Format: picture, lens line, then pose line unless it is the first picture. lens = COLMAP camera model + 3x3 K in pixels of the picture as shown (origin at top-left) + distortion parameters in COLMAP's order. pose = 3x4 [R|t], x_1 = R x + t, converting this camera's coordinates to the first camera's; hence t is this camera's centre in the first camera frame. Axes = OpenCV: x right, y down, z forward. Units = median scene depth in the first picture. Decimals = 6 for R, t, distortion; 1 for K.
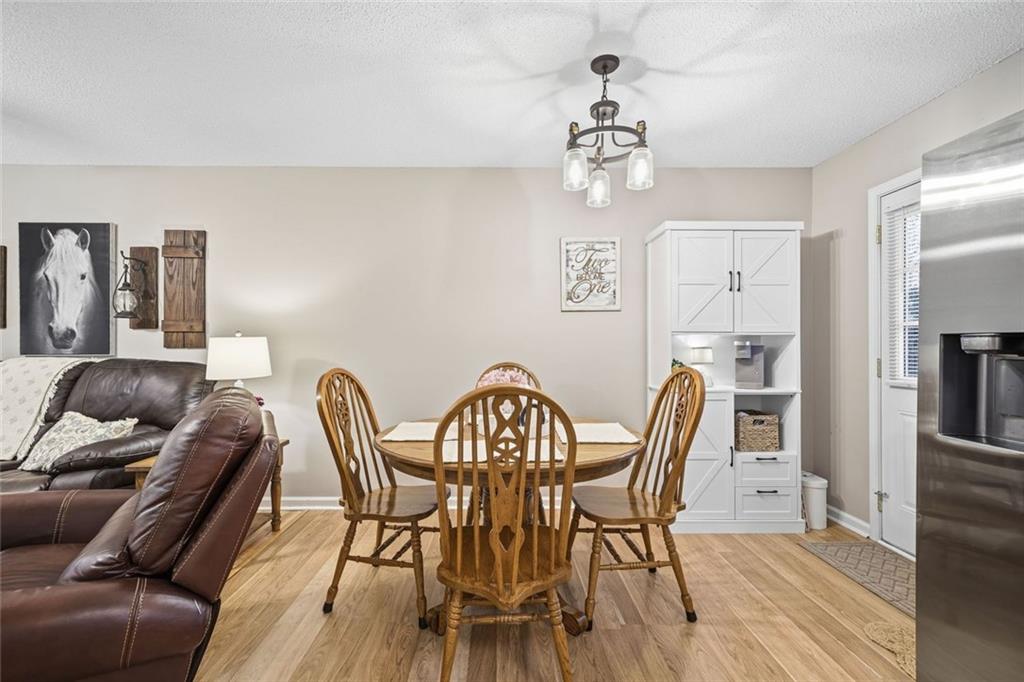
lens RADIAL K [[445.1, 0, 501.9], [0, 445.1, 345.8], [0, 0, 1]] dist [-0.002893, 0.001851]
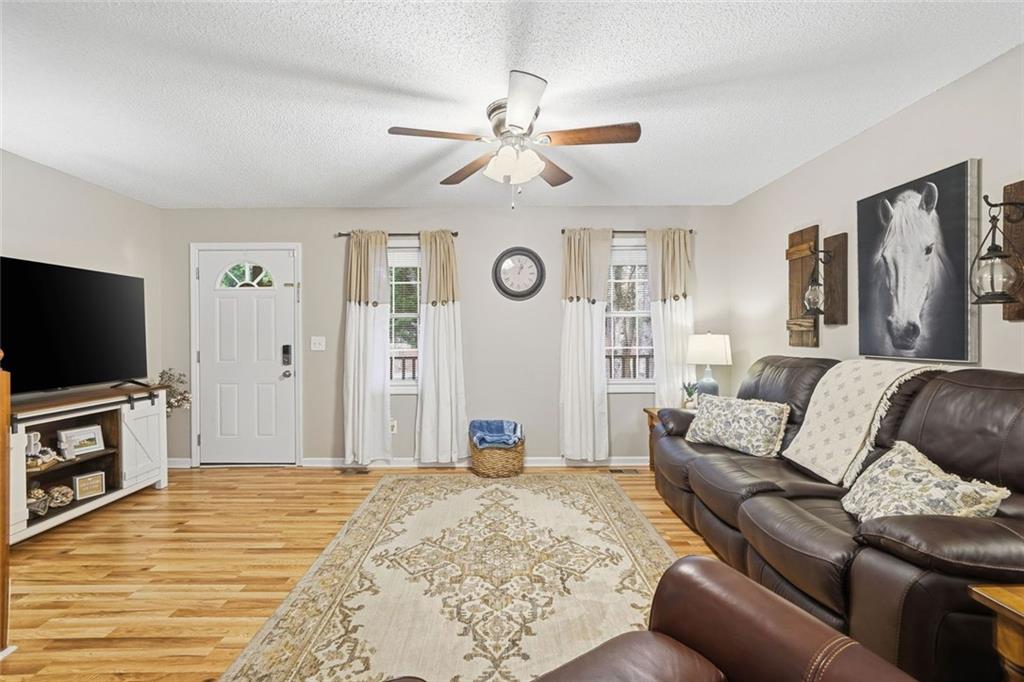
lens RADIAL K [[445.1, 0, 502.6], [0, 445.1, 336.3], [0, 0, 1]] dist [-0.002893, 0.001851]
pose [[-0.001715, 0.000956, -0.999998, -0.226166], [0.007484, 0.999972, 0.000943, -0.022494], [0.999971, -0.007482, -0.001722, 0.316133]]
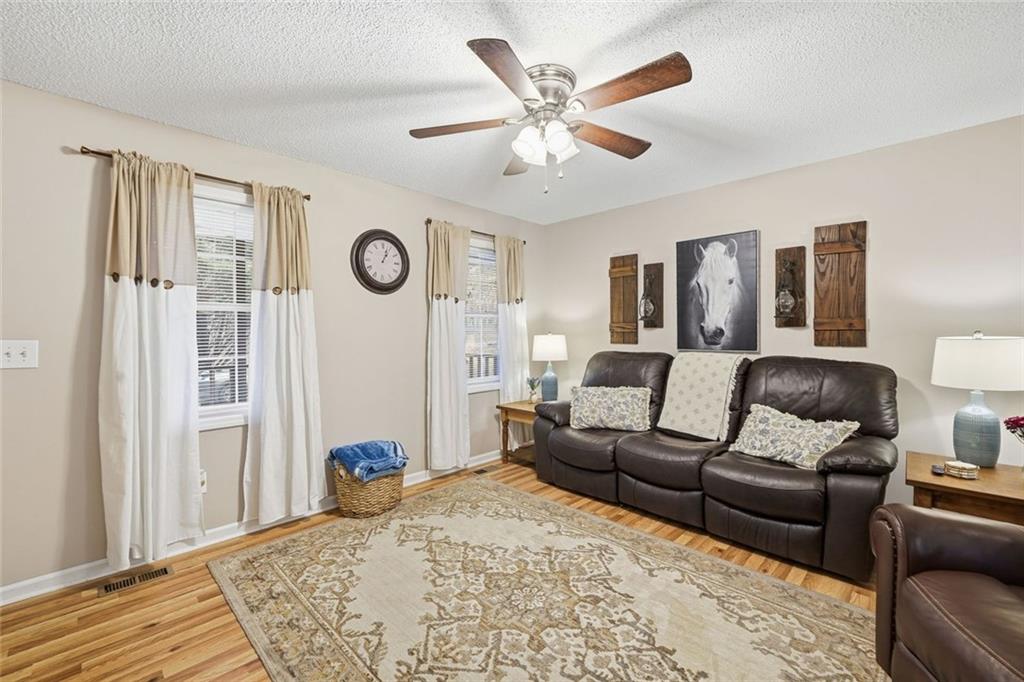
lens RADIAL K [[427.4, 0, 515.3], [0, 427.4, 335.3], [0, 0, 1]] dist [0.001188, -0.000386]
pose [[0.710094, 0.001819, -0.704105, -0.567729], [0.006818, 0.999932, 0.009460, -0.033421], [0.704074, -0.011519, 0.710033, -0.157243]]
